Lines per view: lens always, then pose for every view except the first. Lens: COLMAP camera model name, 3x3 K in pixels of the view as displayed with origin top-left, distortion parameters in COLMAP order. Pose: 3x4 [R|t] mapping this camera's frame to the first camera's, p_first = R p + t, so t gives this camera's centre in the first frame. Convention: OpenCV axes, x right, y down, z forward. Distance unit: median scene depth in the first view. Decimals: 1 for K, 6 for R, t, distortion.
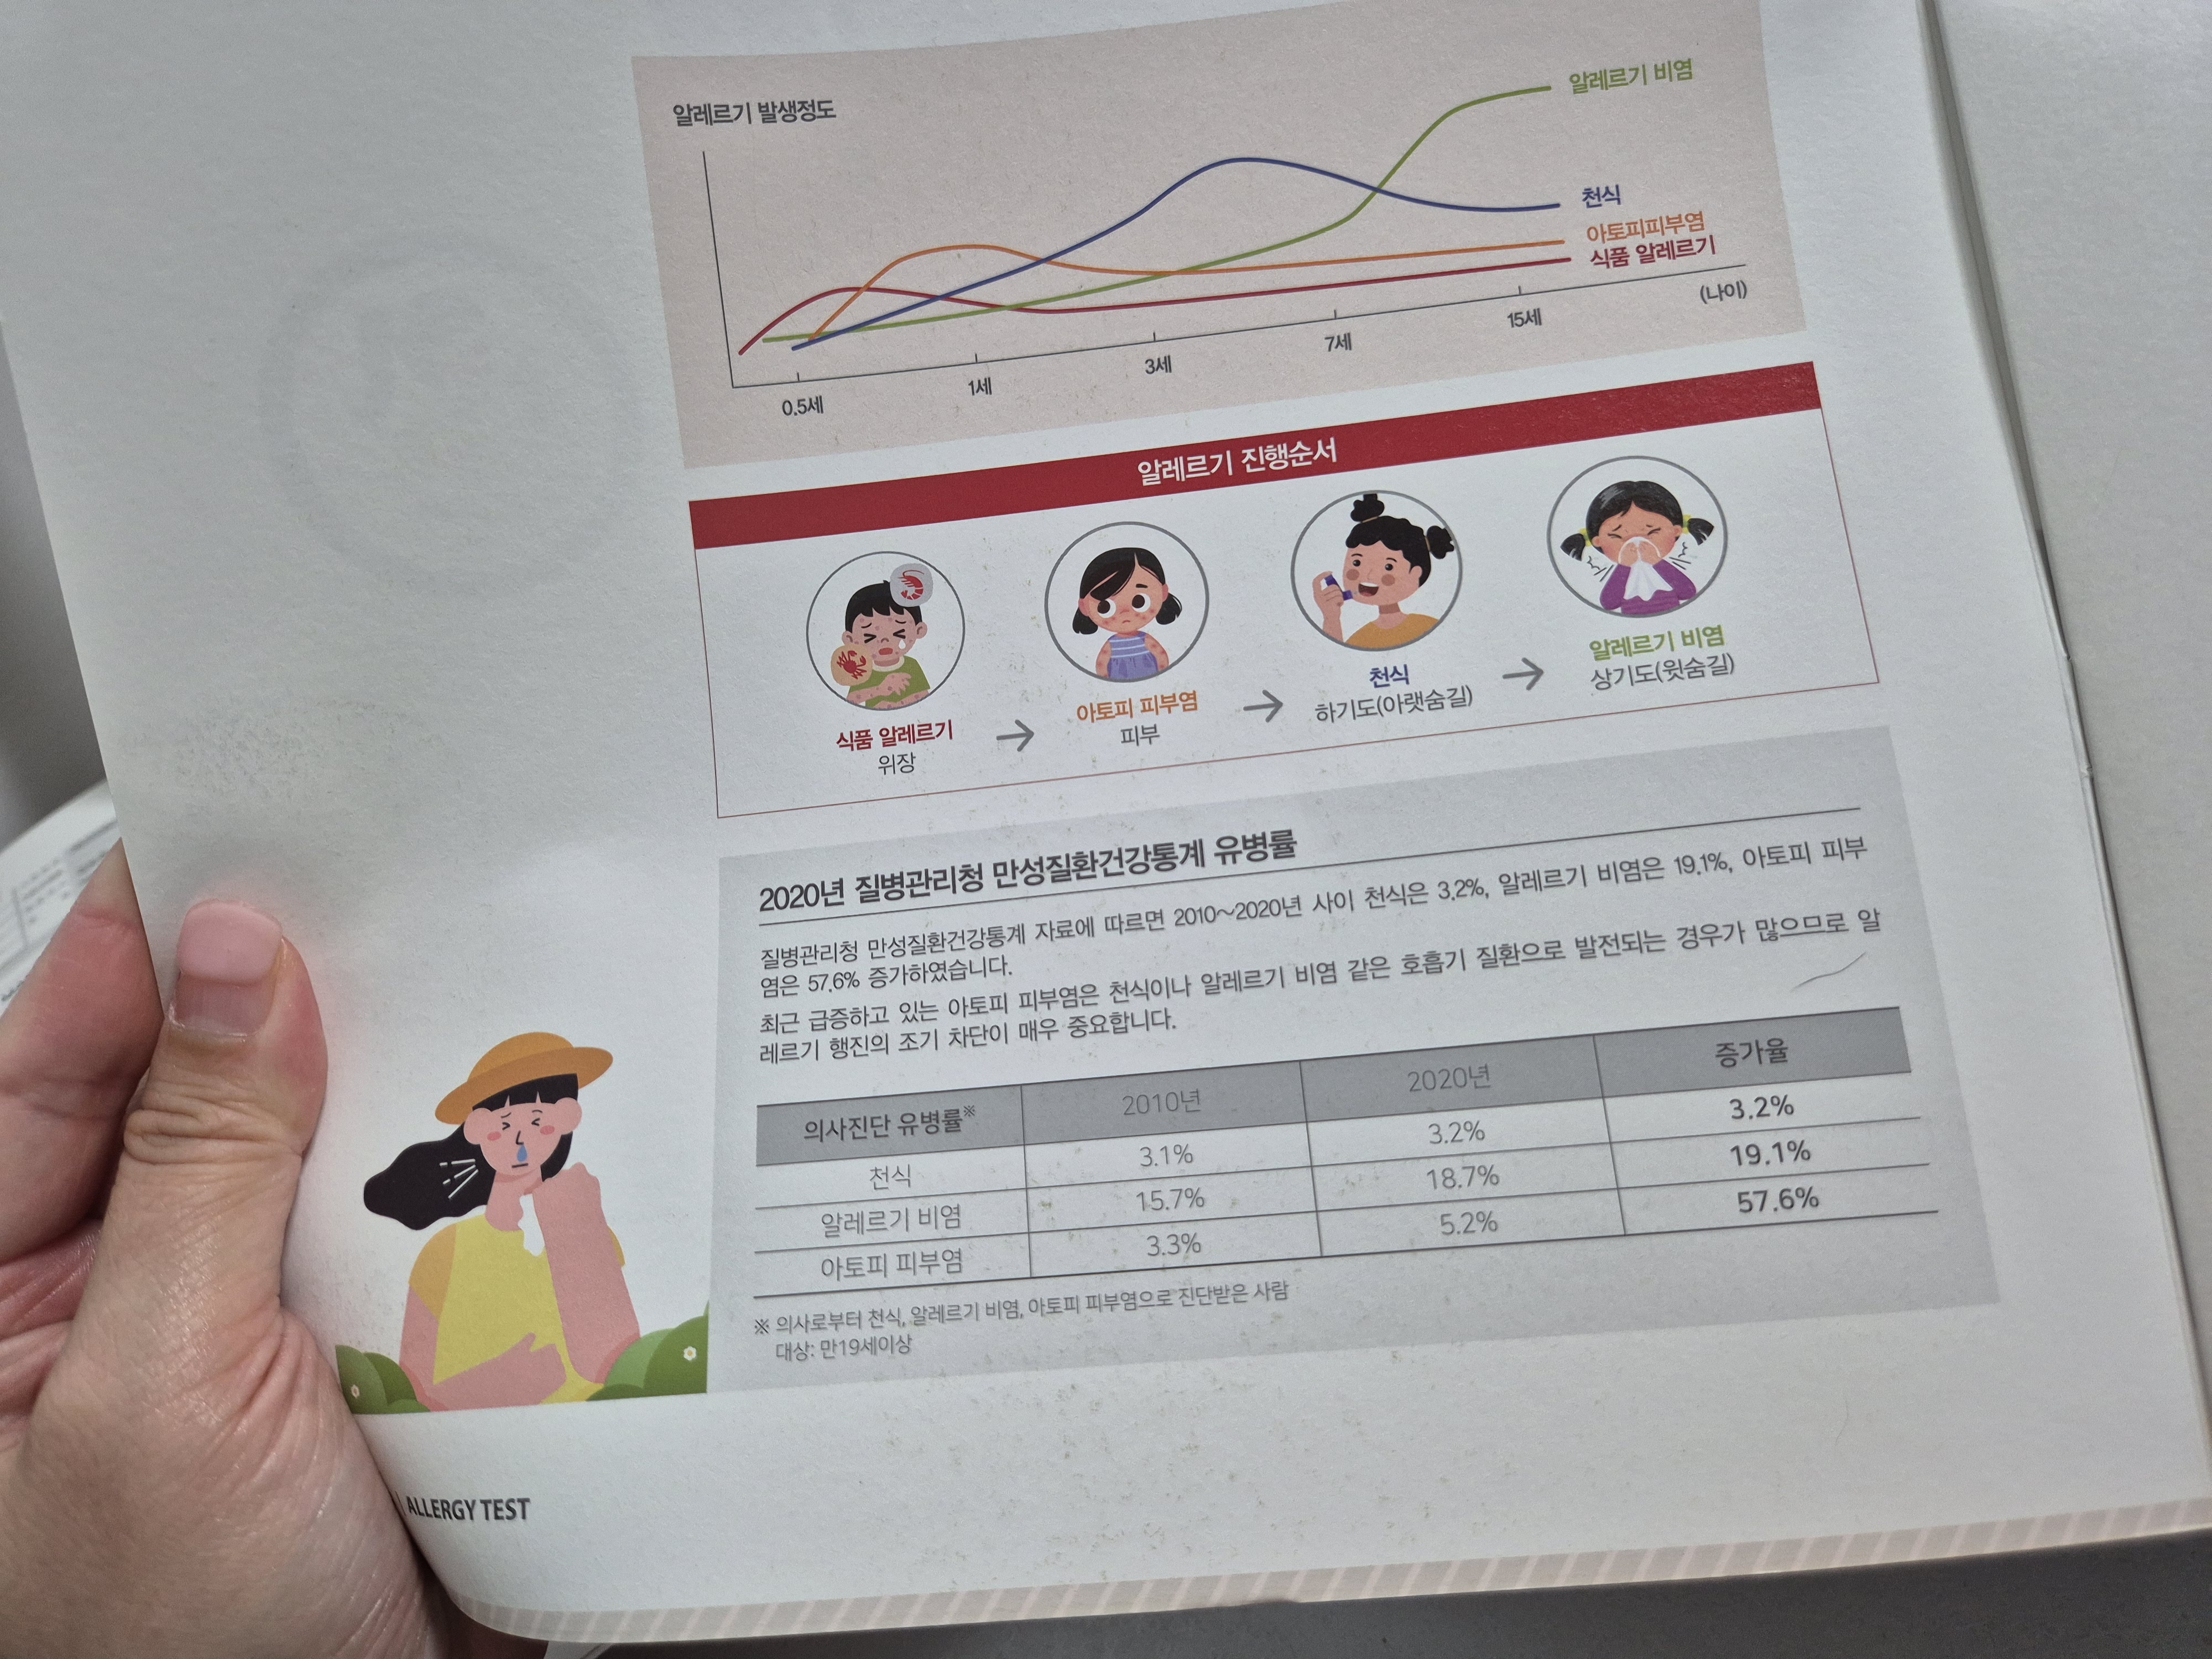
lens RADIAL K [[1478.4, 0, 1101.7], [0, 1478.4, 807.2], [0, 0, 1]] dist [-0.005093, -0.033835]
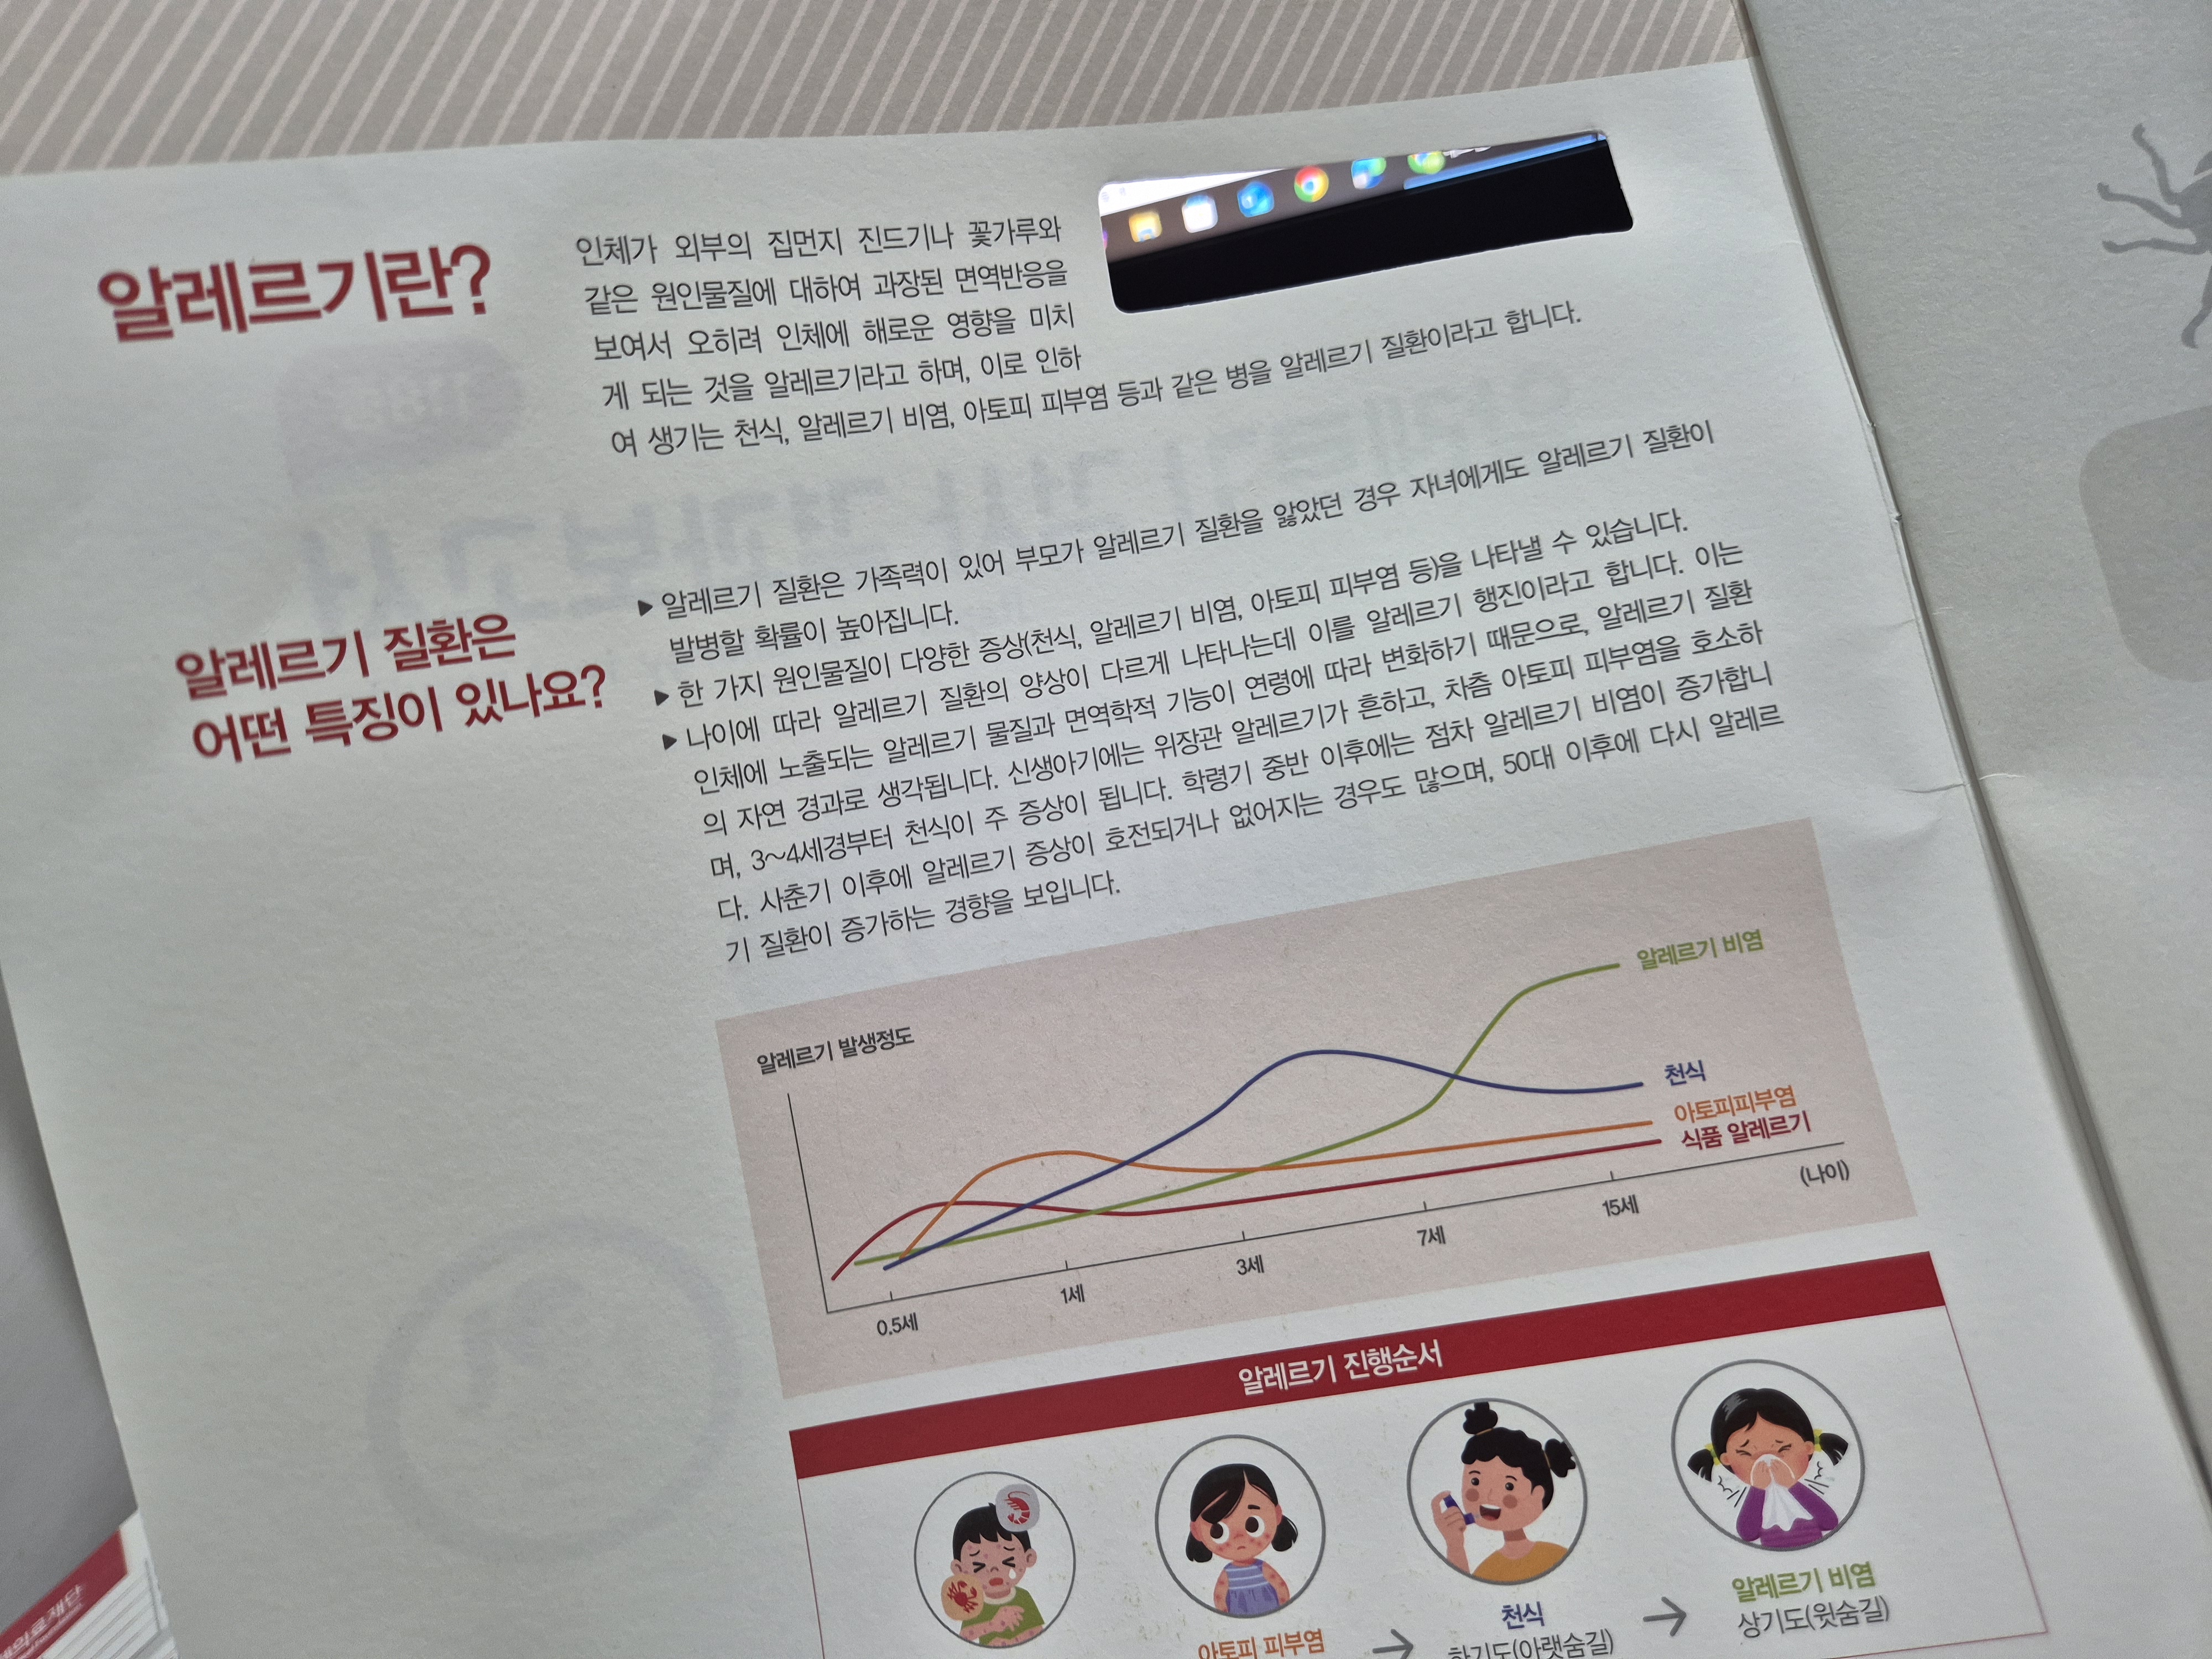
lens RADIAL K [[1478.4, 0, 1101.7], [0, 1478.4, 807.2], [0, 0, 1]] dist [-0.005093, -0.033835]
pose [[0.994906, -0.084550, -0.054903, 0.019868], [0.075481, 0.985763, -0.150246, -0.467564], [0.066824, 0.145337, 0.987123, -0.028022]]
